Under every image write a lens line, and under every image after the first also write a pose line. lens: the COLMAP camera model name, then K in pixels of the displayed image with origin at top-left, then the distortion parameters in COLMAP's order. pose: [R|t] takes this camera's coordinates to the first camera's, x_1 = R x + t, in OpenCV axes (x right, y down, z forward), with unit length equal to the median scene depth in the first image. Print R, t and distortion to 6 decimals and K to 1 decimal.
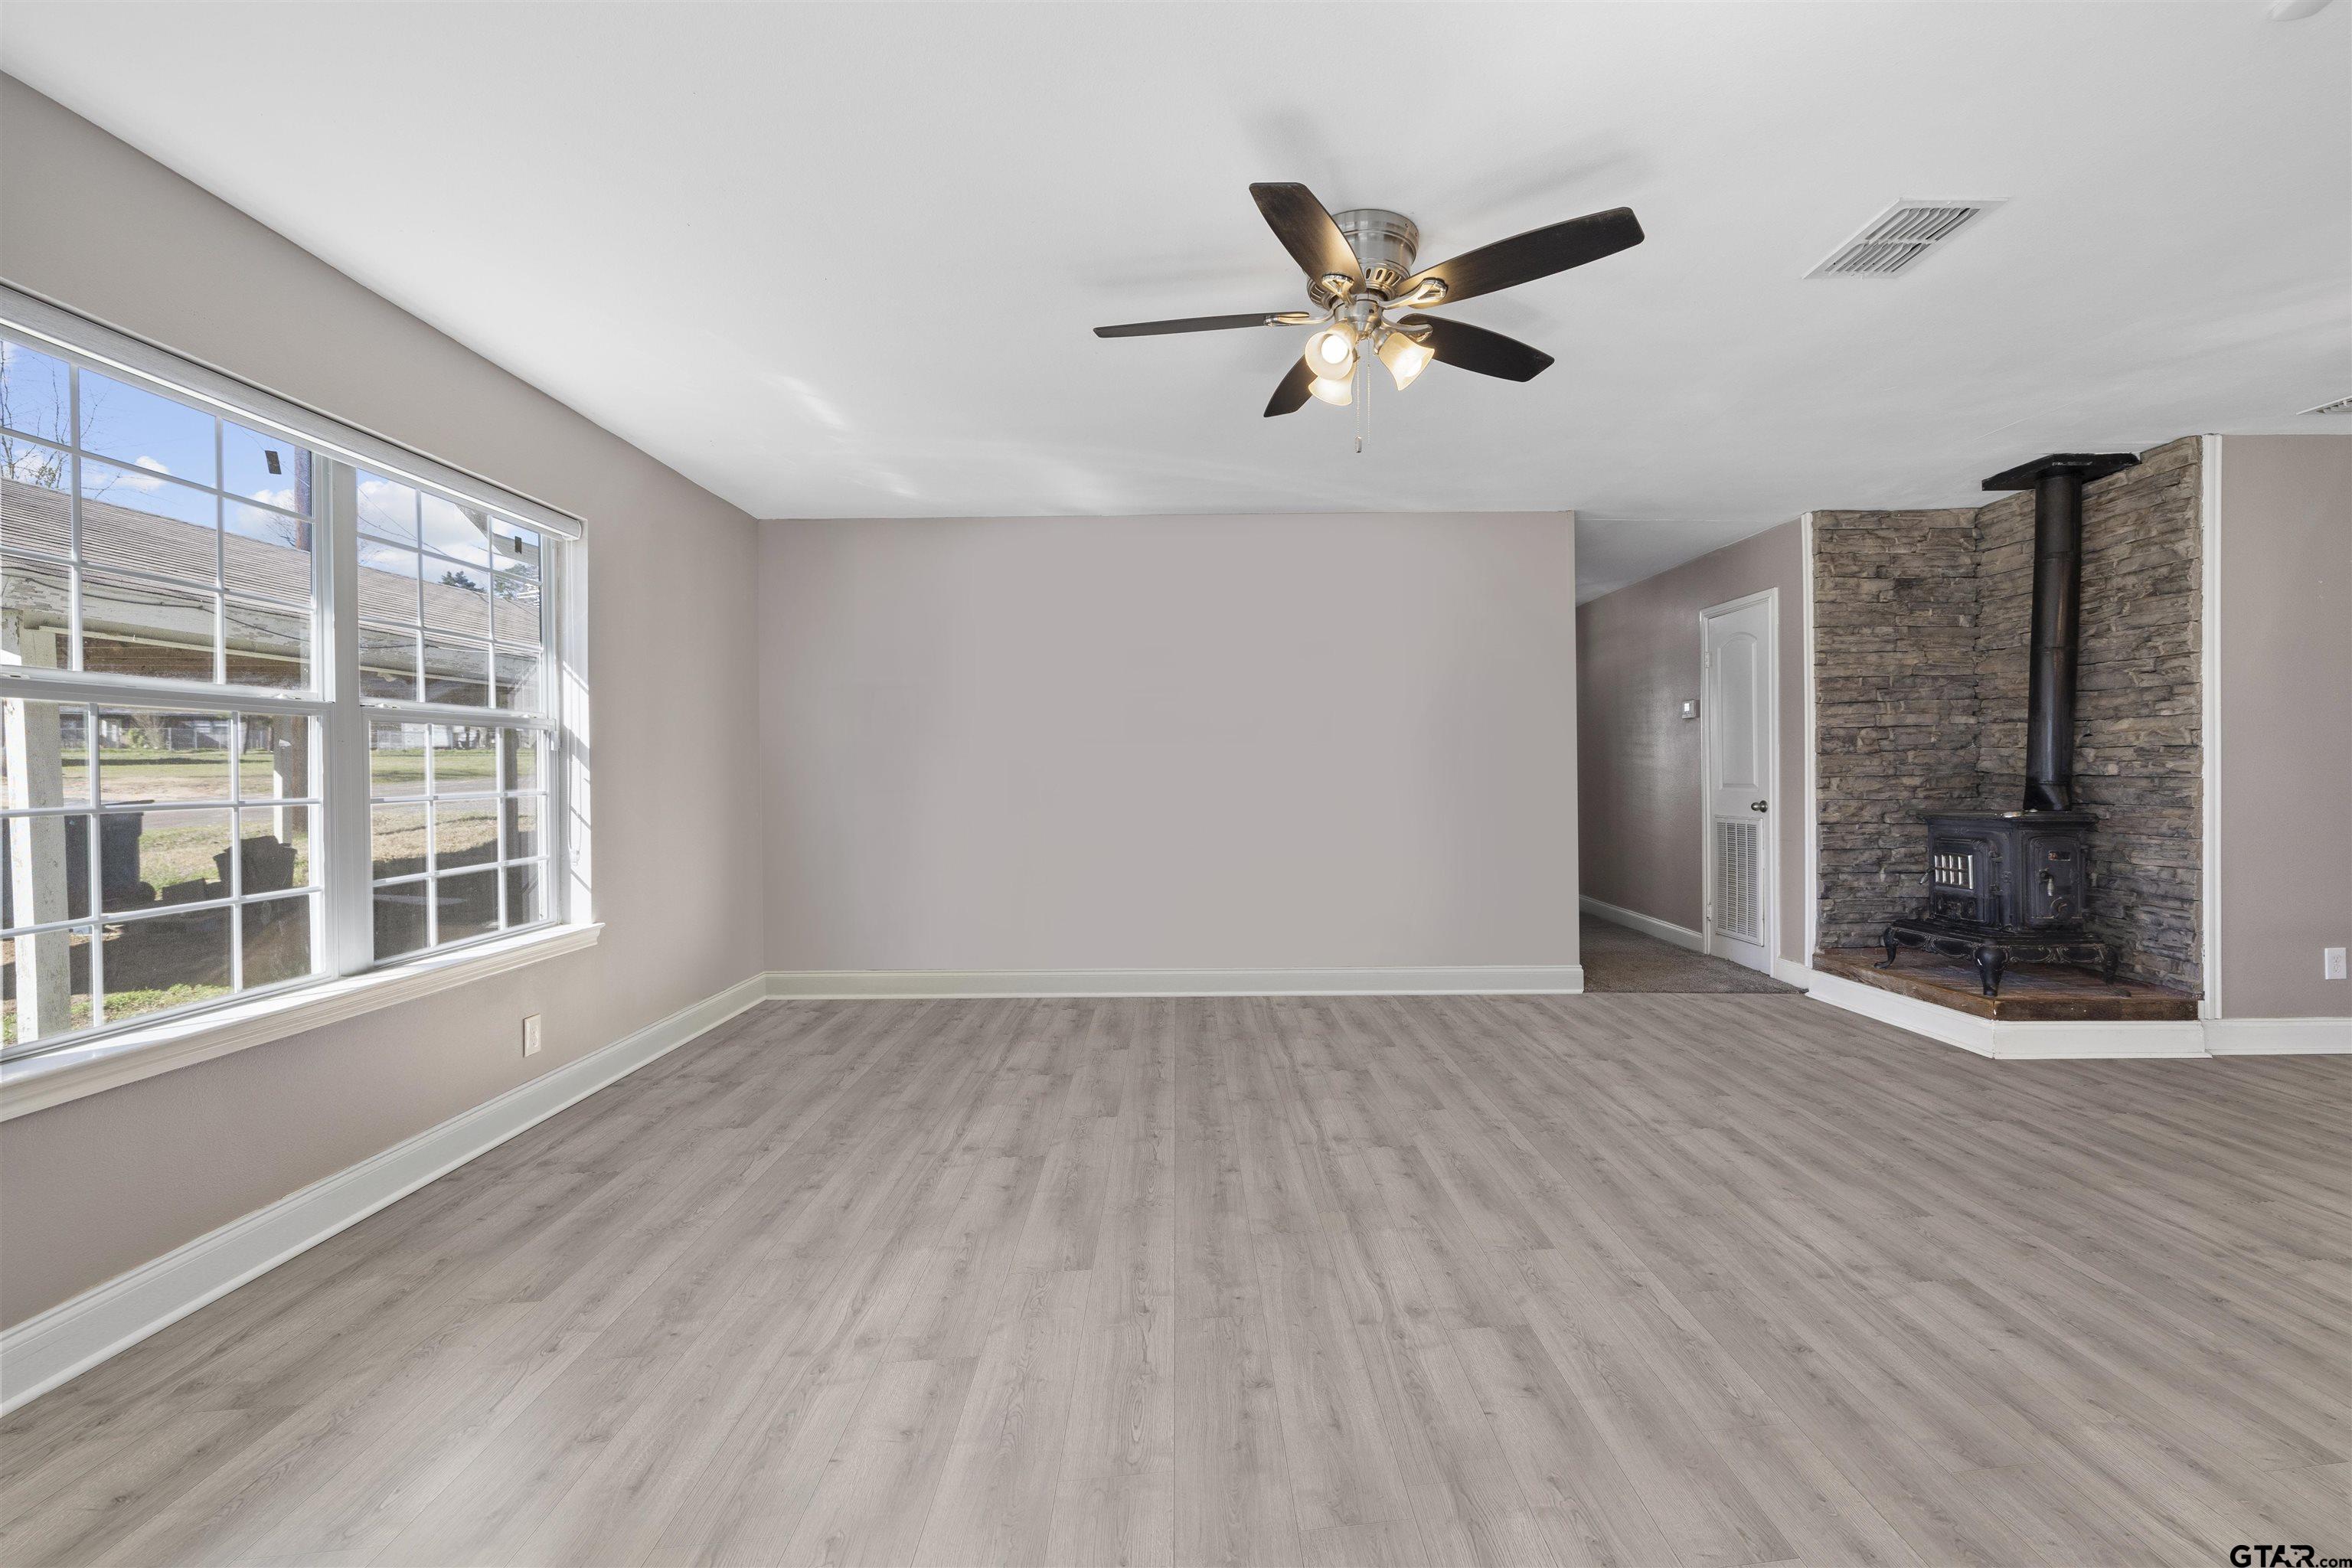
lens RADIAL K [[1005.8, 0, 1169.6], [0, 1005.8, 775.4], [0, 0, 1]] dist [0.000232, 0.000007]
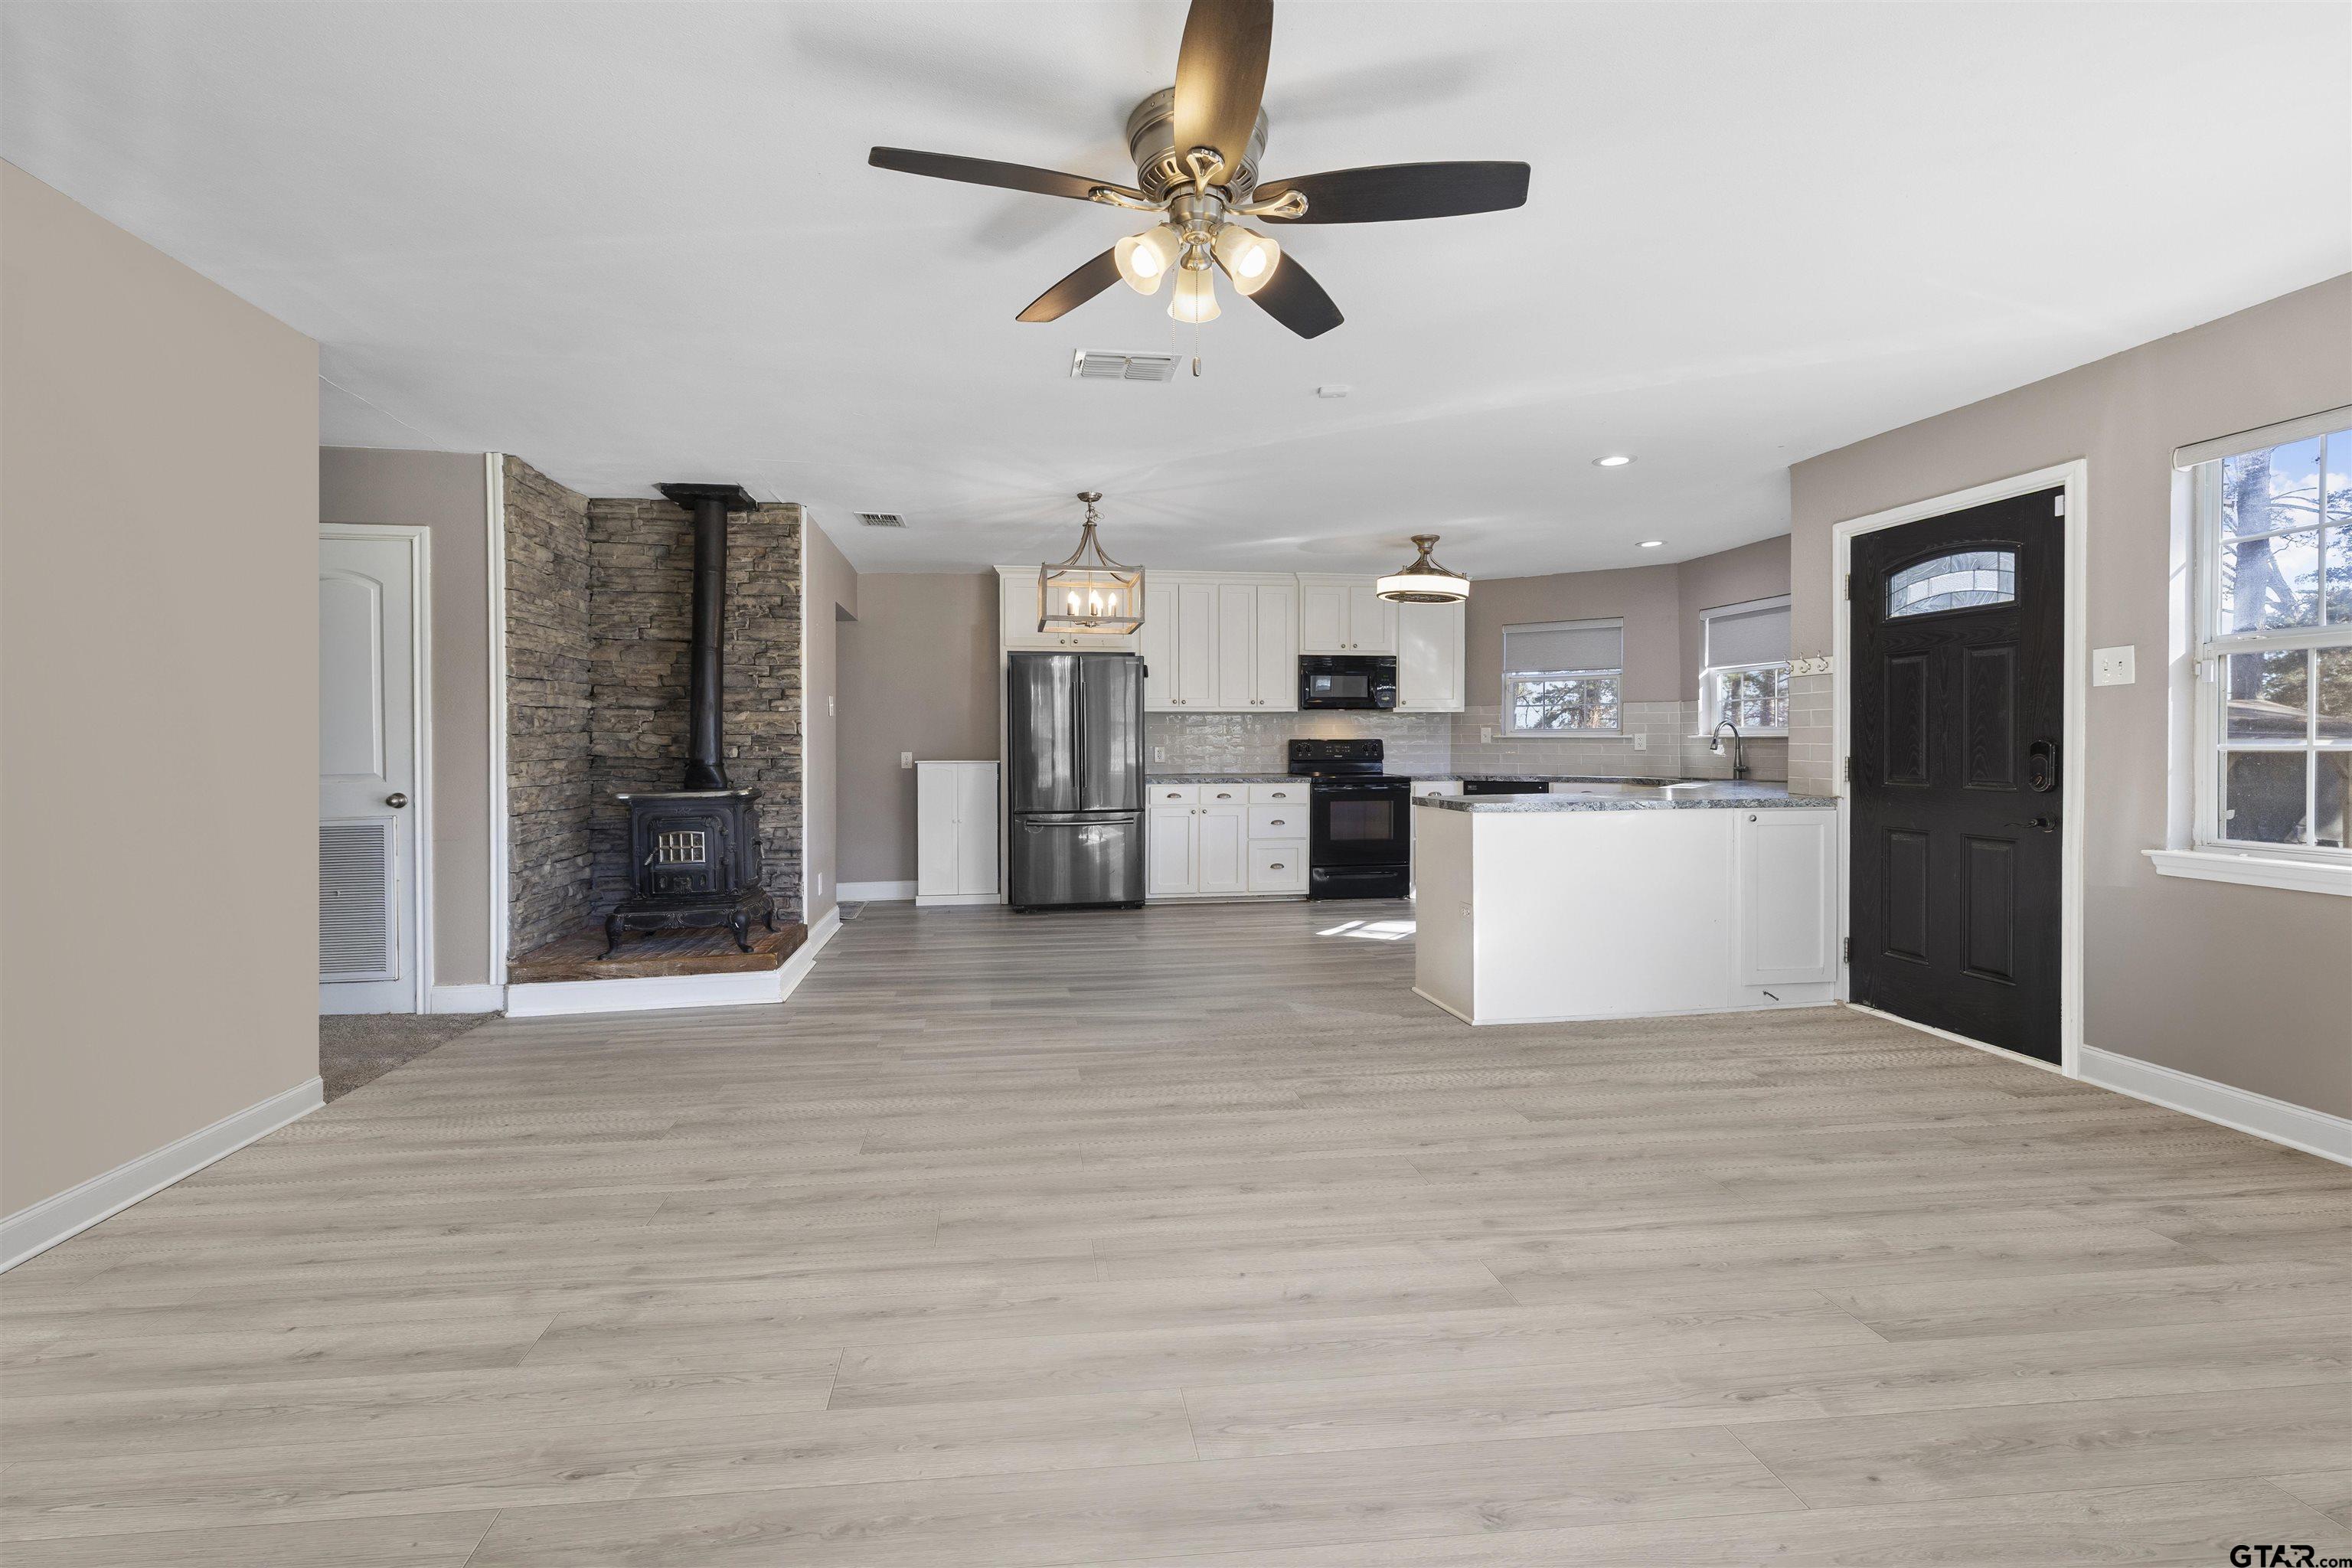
lens RADIAL K [[1030.4, 0, 1163.6], [0, 1030.4, 758.8], [0, 0, 1]] dist [0.000444, 0.000071]
pose [[-0.185084, -0.004211, 0.982714, -0.373114], [0.008706, 0.999945, 0.005925, -0.001479], [-0.982684, 0.009652, -0.185037, 0.686452]]
